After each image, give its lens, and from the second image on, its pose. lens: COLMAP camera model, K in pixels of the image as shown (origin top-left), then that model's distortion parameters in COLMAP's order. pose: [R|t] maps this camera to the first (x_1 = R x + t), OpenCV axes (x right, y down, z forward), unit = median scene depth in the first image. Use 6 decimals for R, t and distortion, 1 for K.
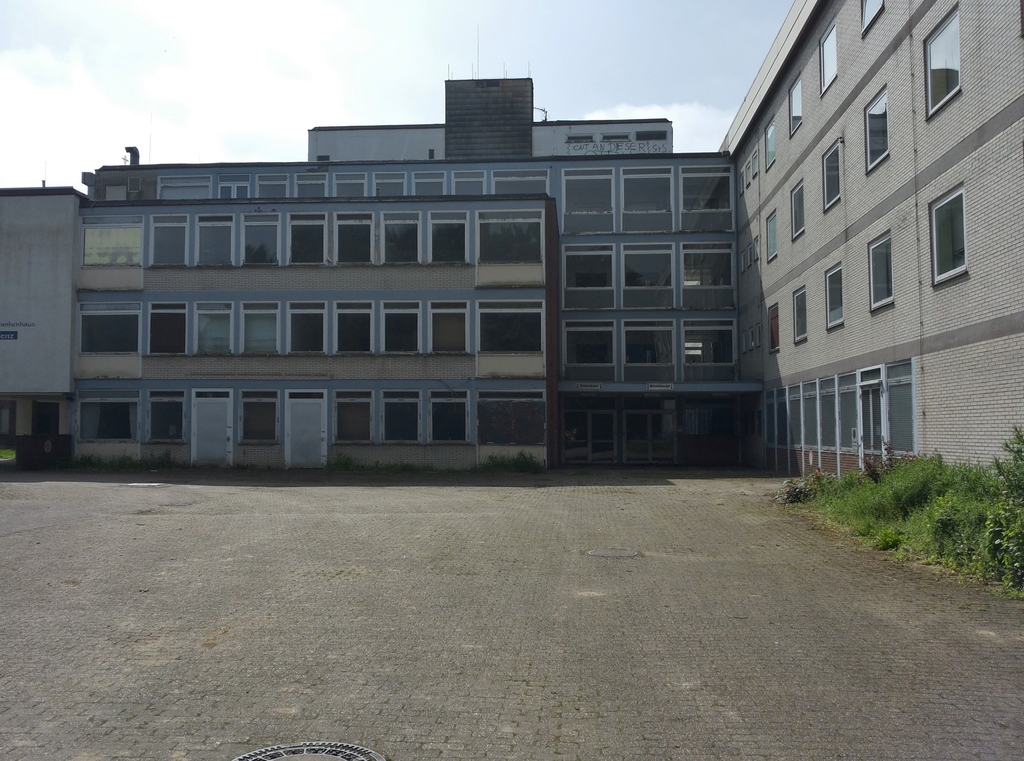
lens RADIAL K [[927.6, 0, 514.0], [0, 927.6, 379.9], [0, 0, 1]] dist [0.035057, -0.094163]
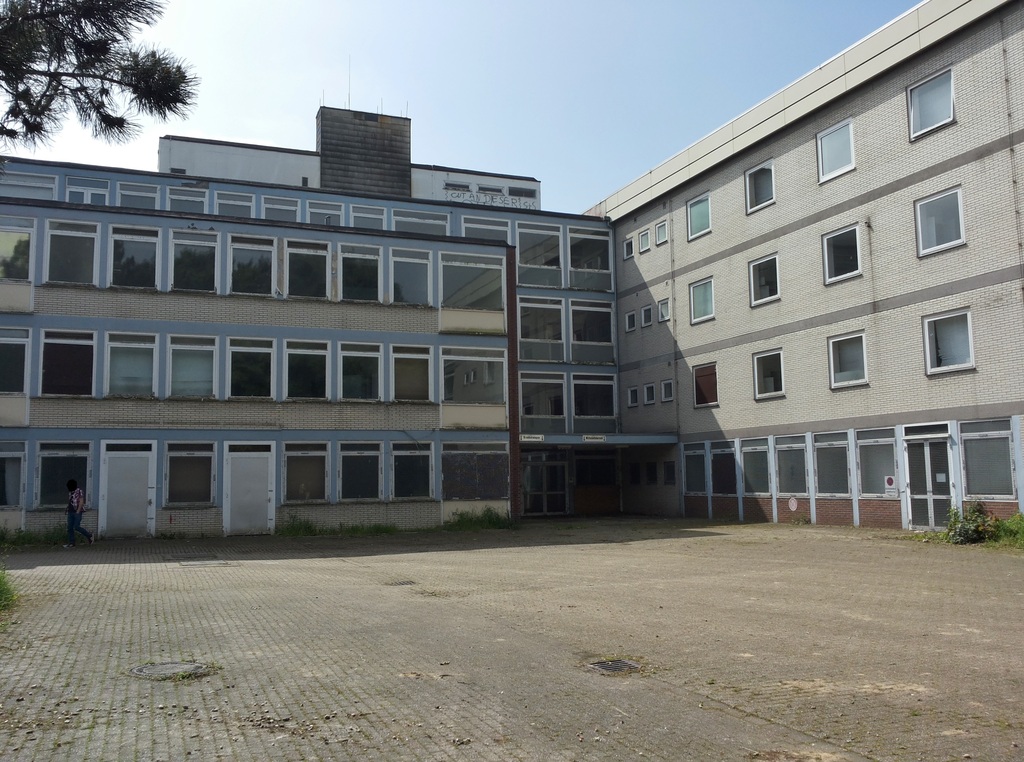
lens RADIAL K [[927.6, 0, 518.3], [0, 927.6, 378.2], [0, 0, 1]] dist [0.035057, -0.094163]
pose [[0.893294, 0.031677, 0.448354, -0.385536], [-0.006586, 0.998329, -0.057413, 0.000031], [-0.449424, 0.048334, 0.892010, 0.126640]]
